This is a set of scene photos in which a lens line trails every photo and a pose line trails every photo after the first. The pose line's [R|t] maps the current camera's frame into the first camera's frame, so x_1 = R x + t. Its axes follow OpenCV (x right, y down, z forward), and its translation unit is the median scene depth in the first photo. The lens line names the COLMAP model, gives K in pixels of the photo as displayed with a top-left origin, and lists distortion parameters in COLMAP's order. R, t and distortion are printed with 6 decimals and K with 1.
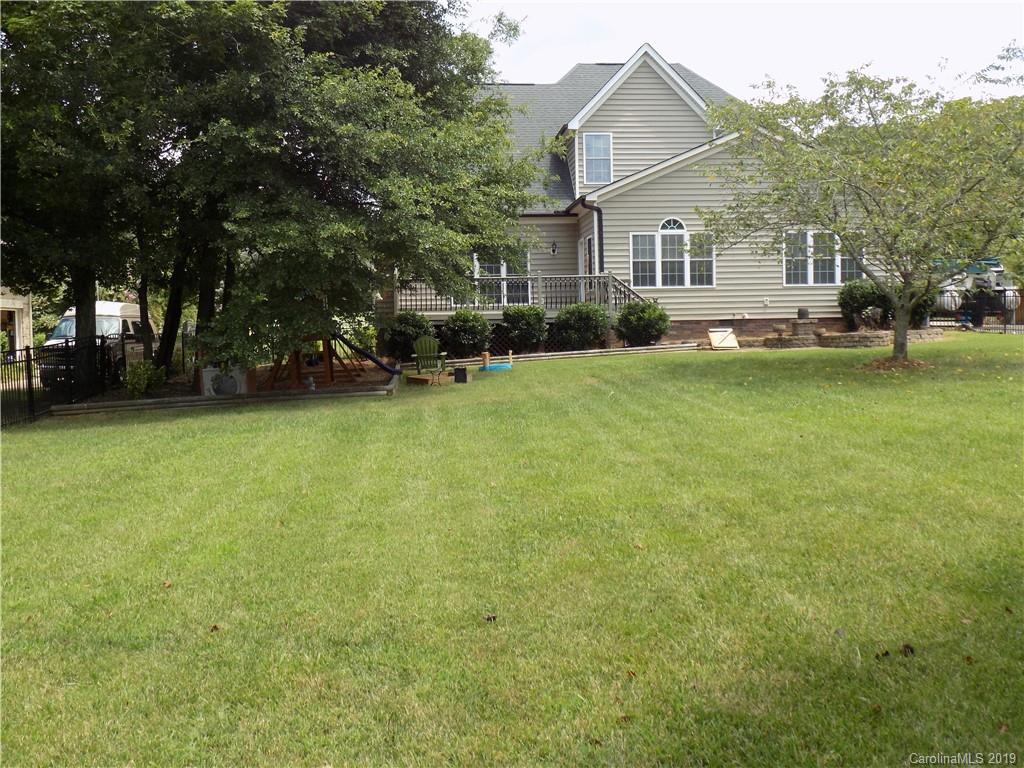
lens RADIAL K [[1048.1, 0, 514.7], [0, 1048.1, 381.6], [0, 0, 1]] dist [-0.017606, 0.000000]
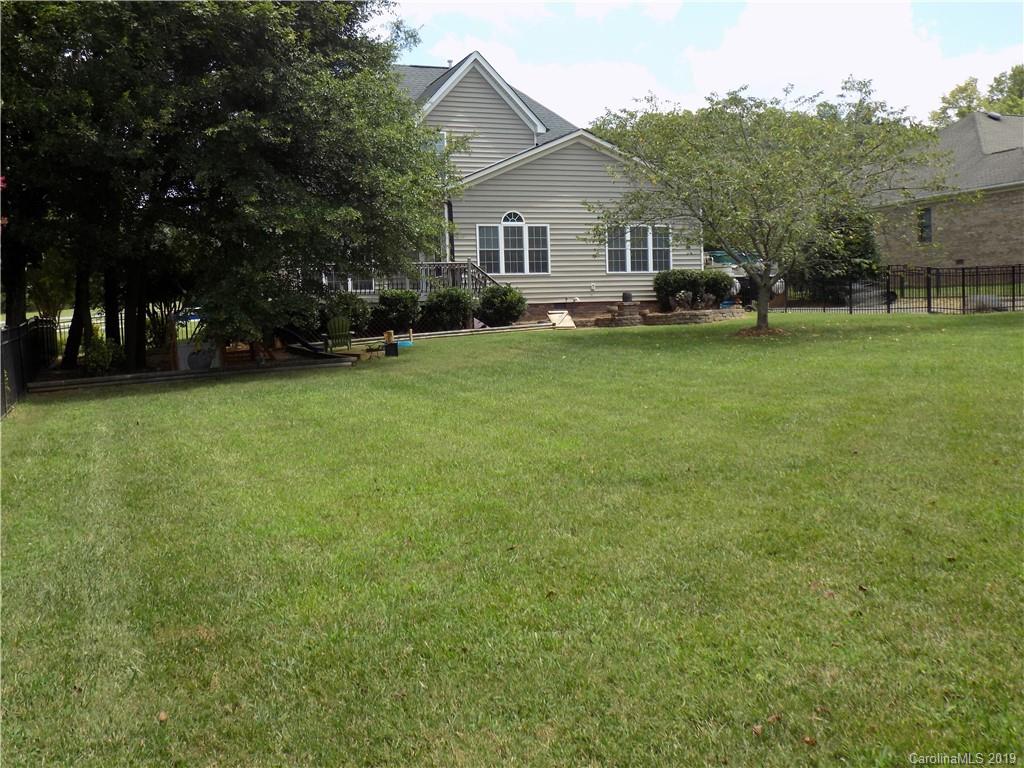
lens RADIAL K [[1048.1, 0, 508.0], [0, 1048.1, 385.8], [0, 0, 1]] dist [-0.017606, 0.000000]
pose [[0.959818, -0.027902, 0.279233, -0.176401], [0.025923, 0.999606, 0.010778, 0.016891], [-0.279424, -0.003107, 0.960163, -0.067116]]
